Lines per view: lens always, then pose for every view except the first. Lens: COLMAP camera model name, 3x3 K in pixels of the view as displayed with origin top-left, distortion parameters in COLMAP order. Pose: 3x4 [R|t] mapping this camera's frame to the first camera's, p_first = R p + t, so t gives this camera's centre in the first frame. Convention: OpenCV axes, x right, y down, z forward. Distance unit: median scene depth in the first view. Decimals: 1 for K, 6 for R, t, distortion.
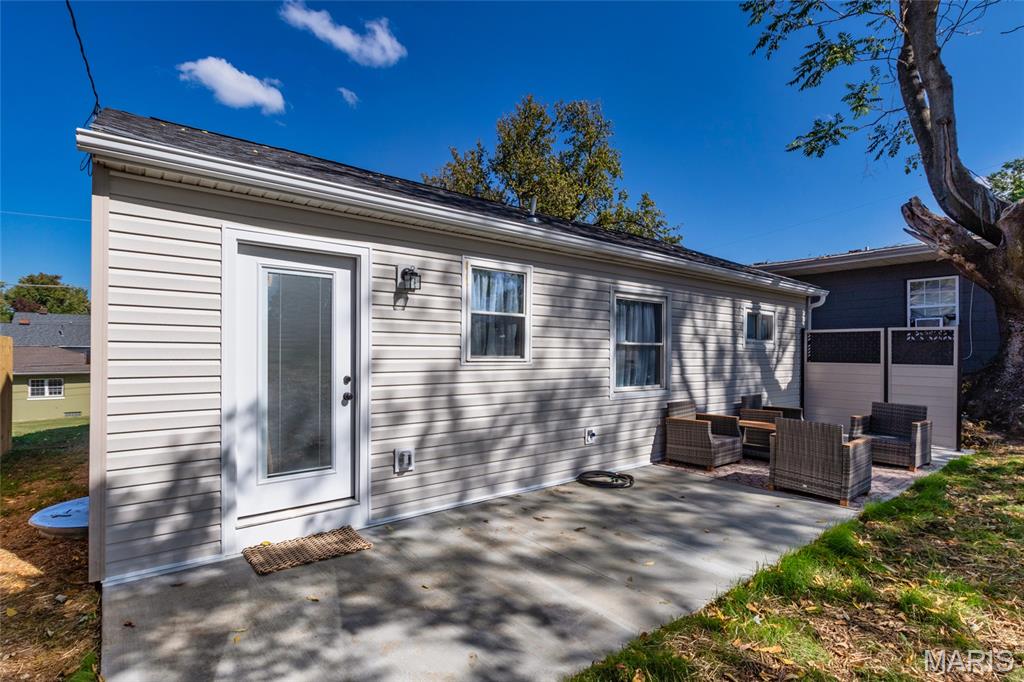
lens RADIAL K [[496.3, 0, 512.0], [0, 496.3, 341.0], [0, 0, 1]] dist [0.005288, -0.000676]
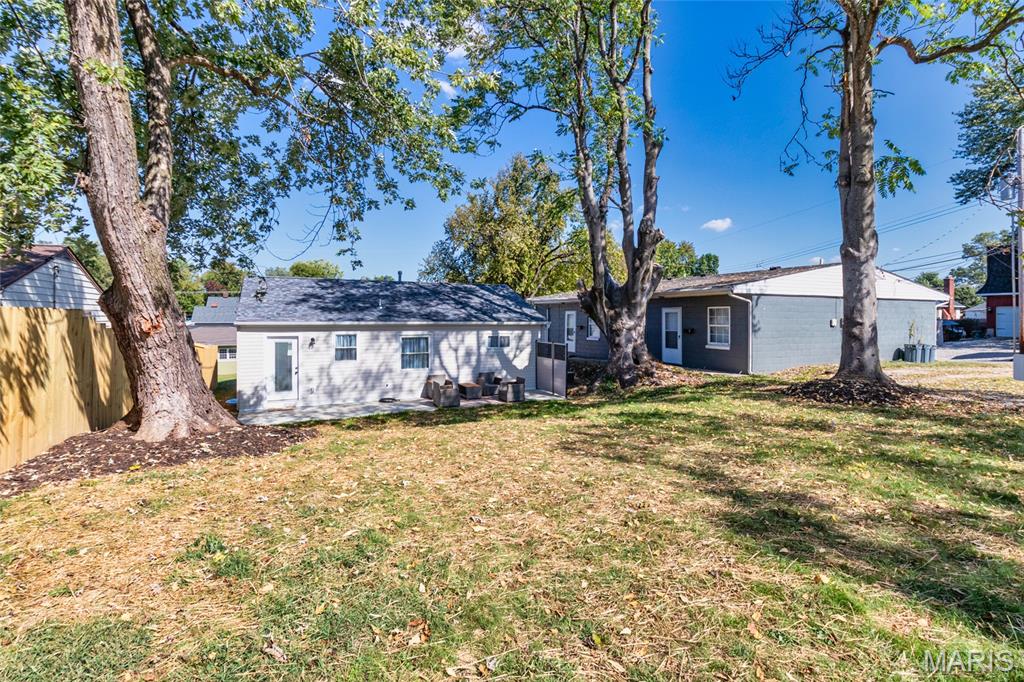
lens RADIAL K [[485.2, 0, 511.3], [0, 485.2, 315.1], [0, 0, 1]] dist [0.029014, -0.000099]
pose [[0.980658, -0.007548, -0.195585, 1.462782], [0.010540, 0.999843, 0.014258, -0.264769], [0.195446, -0.016044, 0.980583, -1.696915]]
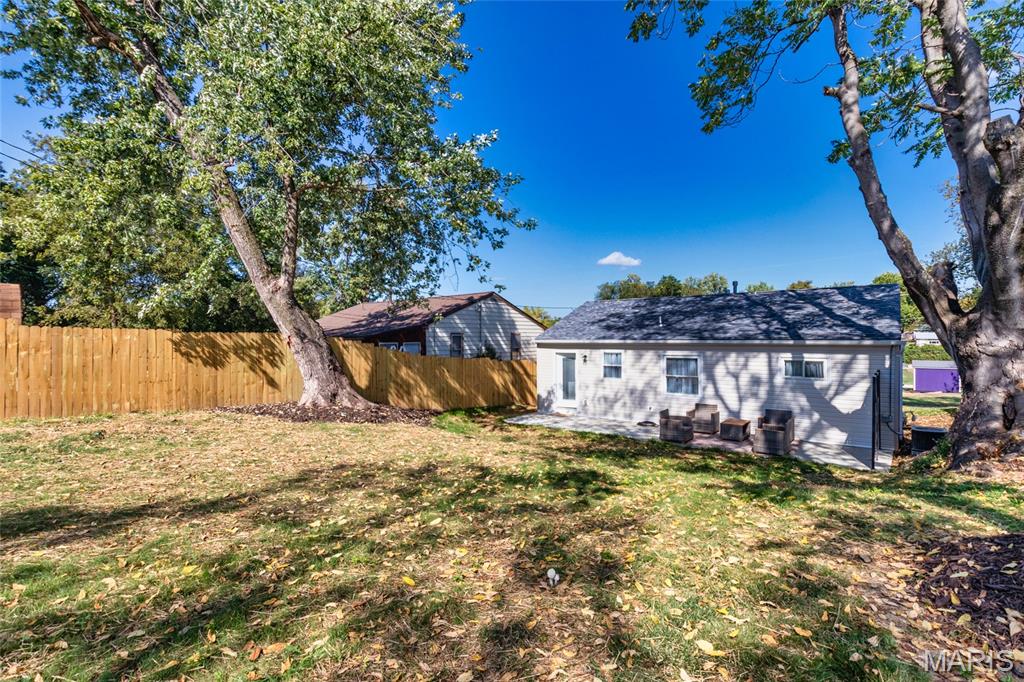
lens RADIAL K [[496.3, 0, 512.0], [0, 496.3, 341.0], [0, 0, 1]] dist [0.005288, -0.000676]
pose [[0.246033, -0.002828, -0.969257, 2.654754], [0.026339, 0.999646, 0.003770, -0.218400], [0.968904, -0.026457, 0.246020, -0.417046]]
